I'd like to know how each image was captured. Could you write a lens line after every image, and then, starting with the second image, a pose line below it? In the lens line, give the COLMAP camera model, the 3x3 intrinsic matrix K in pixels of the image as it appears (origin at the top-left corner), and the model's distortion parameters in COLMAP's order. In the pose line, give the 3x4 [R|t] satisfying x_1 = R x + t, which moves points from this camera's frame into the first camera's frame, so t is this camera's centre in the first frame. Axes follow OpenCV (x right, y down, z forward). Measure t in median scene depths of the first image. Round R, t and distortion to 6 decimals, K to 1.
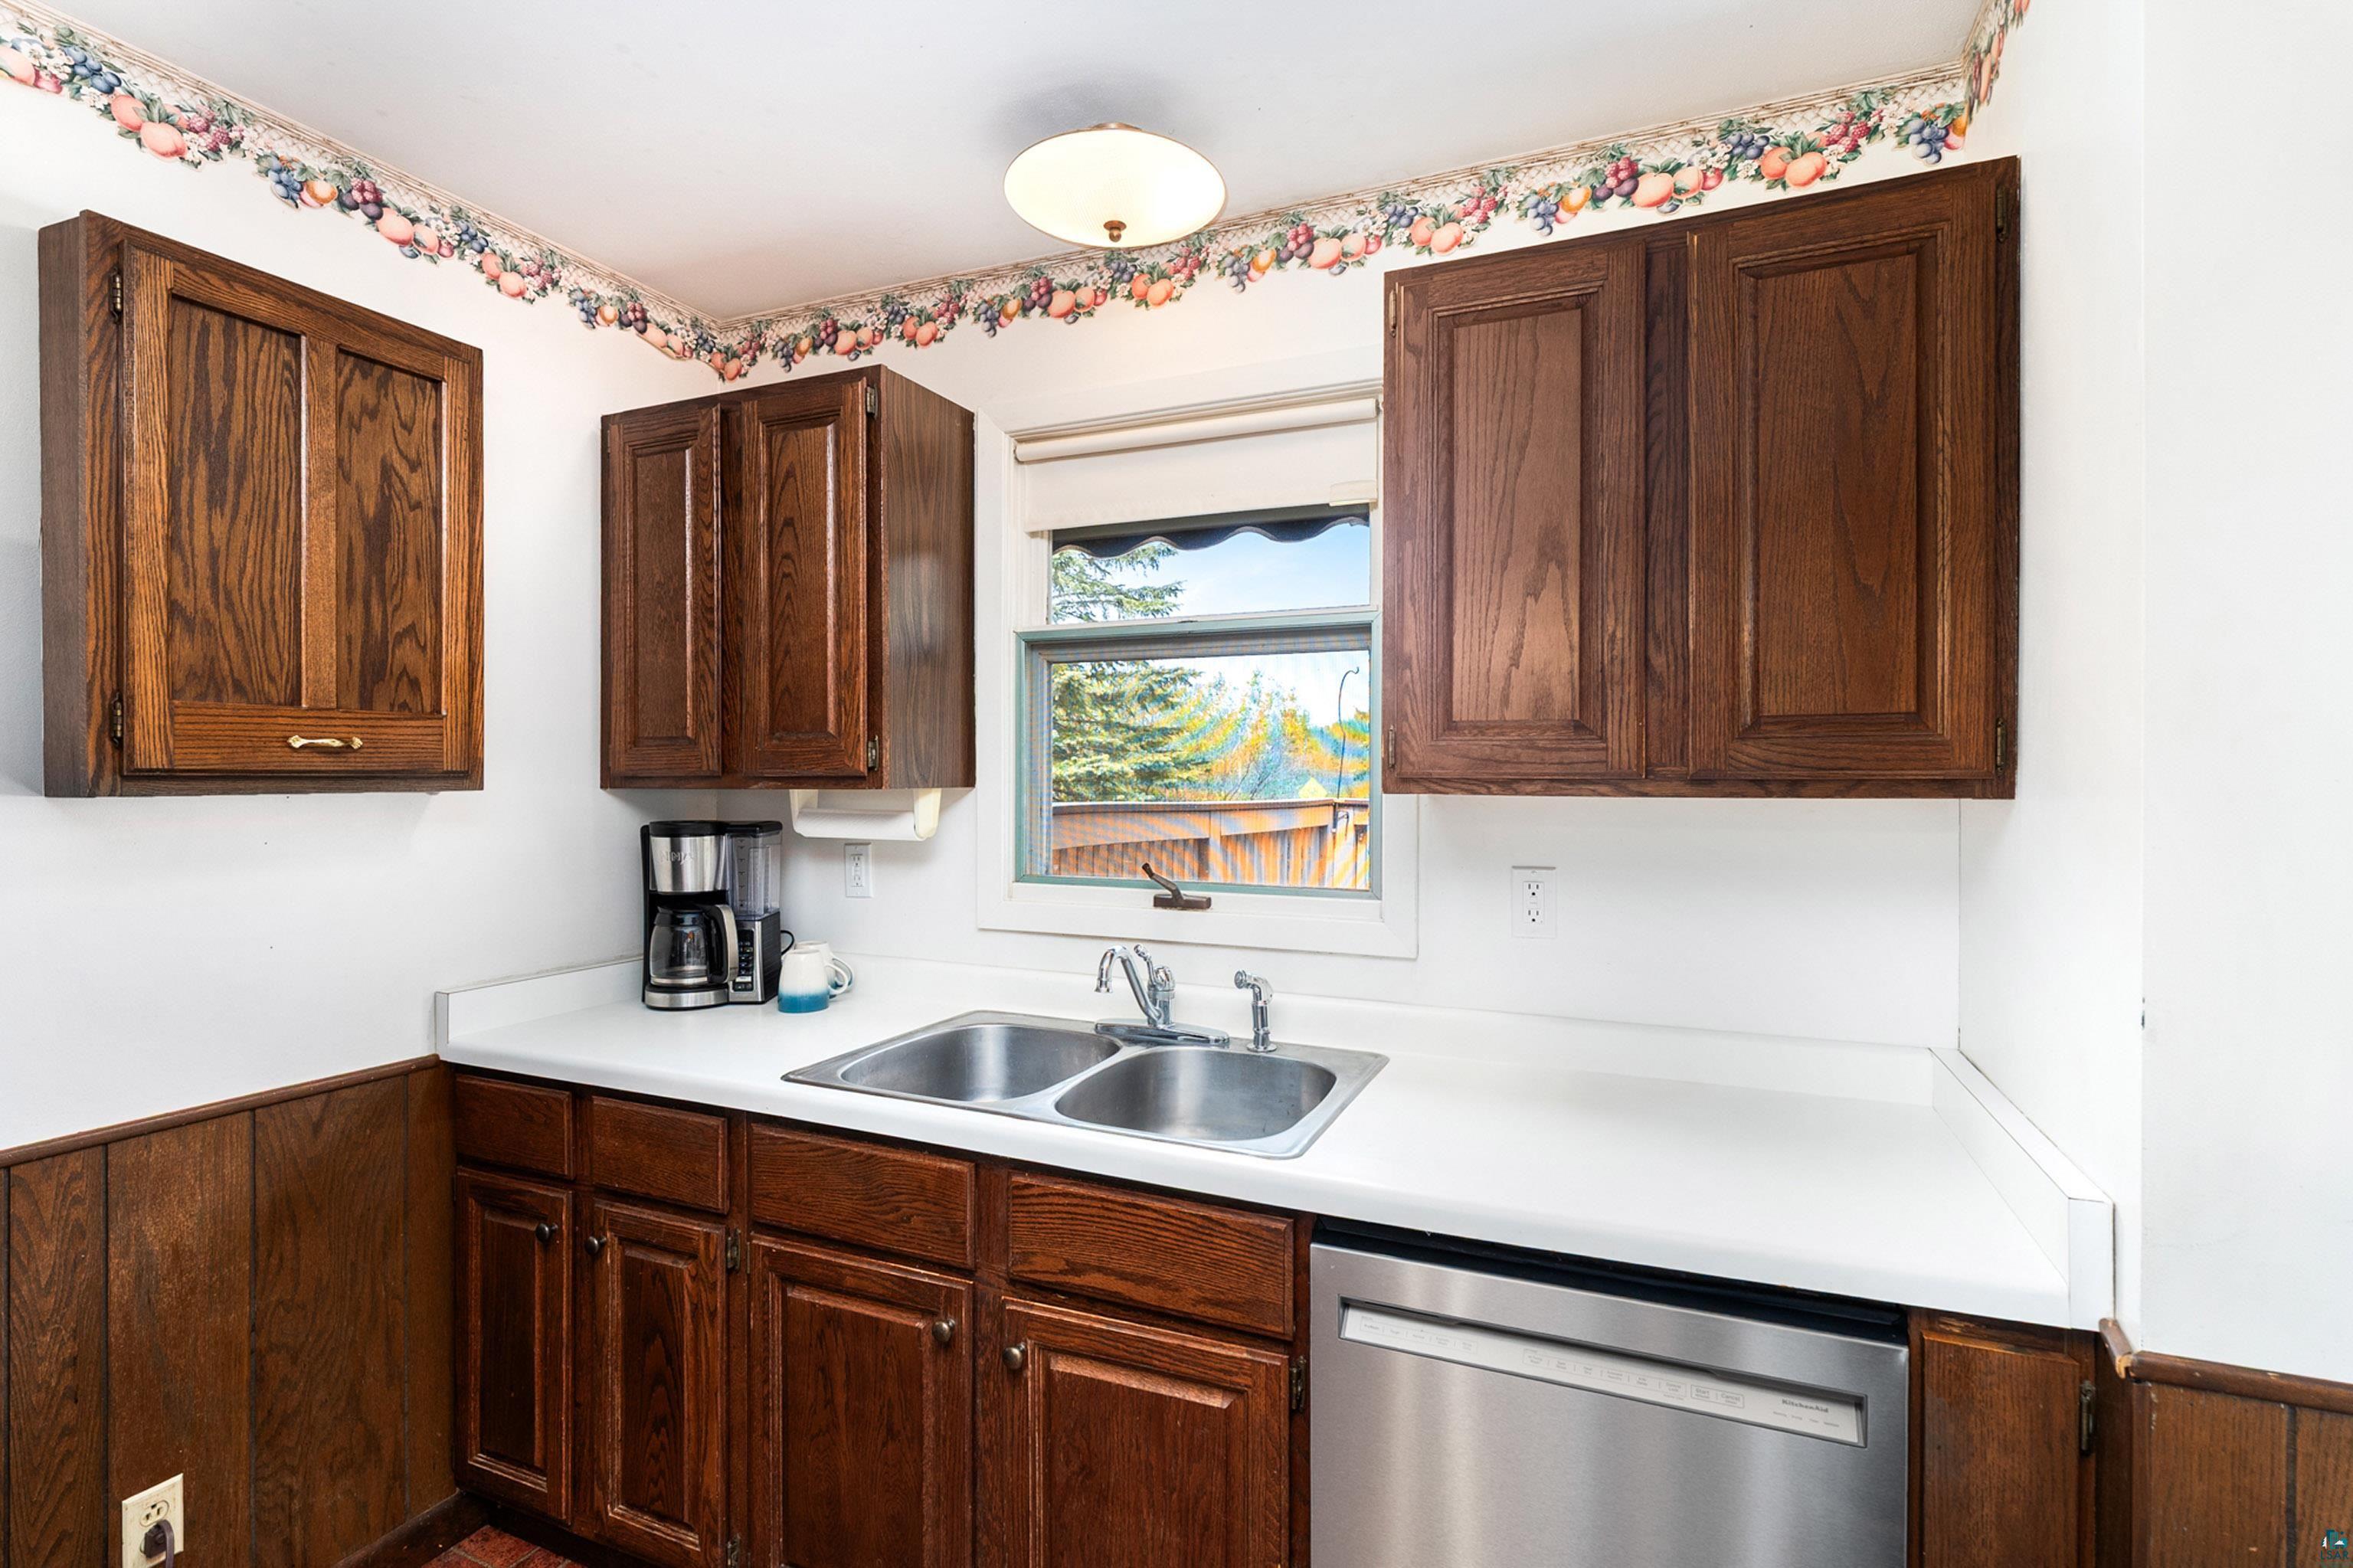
lens RADIAL K [[1127.6, 0, 1156.9], [0, 1127.6, 774.9], [0, 0, 1]] dist [-0.009887, 0.001156]
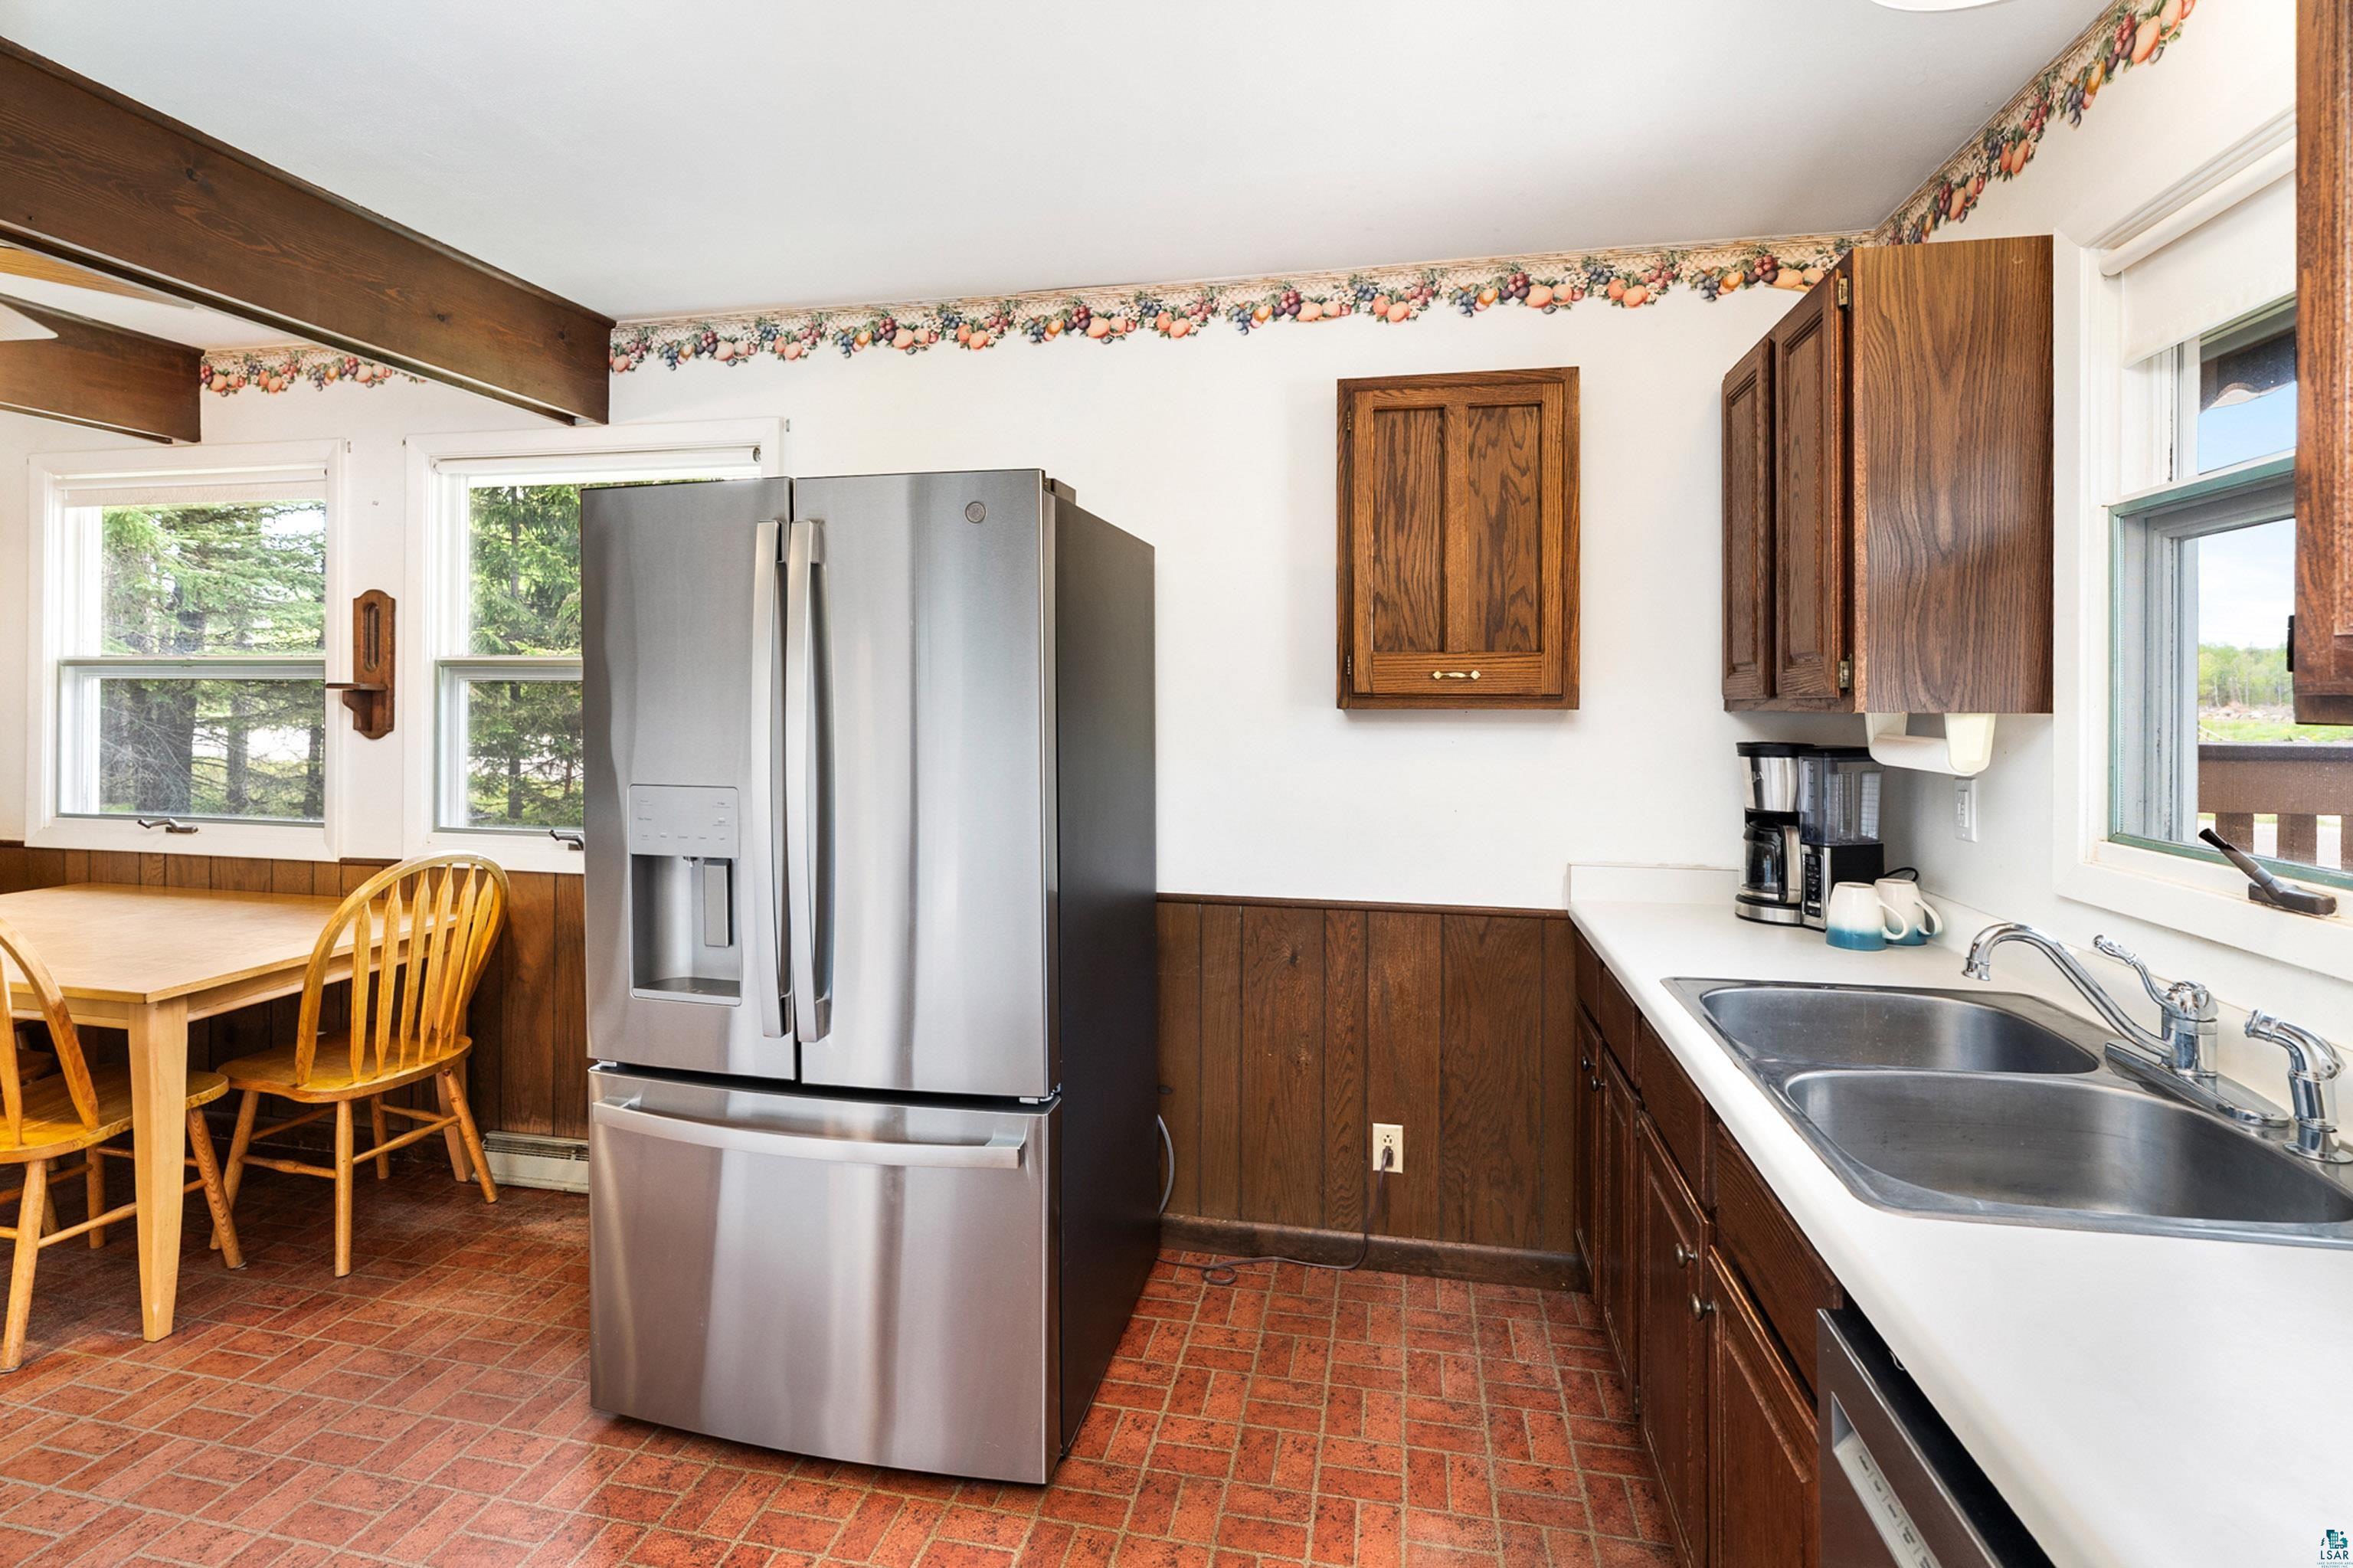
lens RADIAL K [[1085.7, 0, 1178.2], [0, 1085.7, 708.2], [0, 0, 1]] dist [-0.008348, 0.000512]
pose [[0.214902, 0.006313, -0.976615, 0.558754], [-0.006516, 0.999966, 0.005030, 0.009481], [0.976614, 0.005283, 0.214936, 0.313602]]
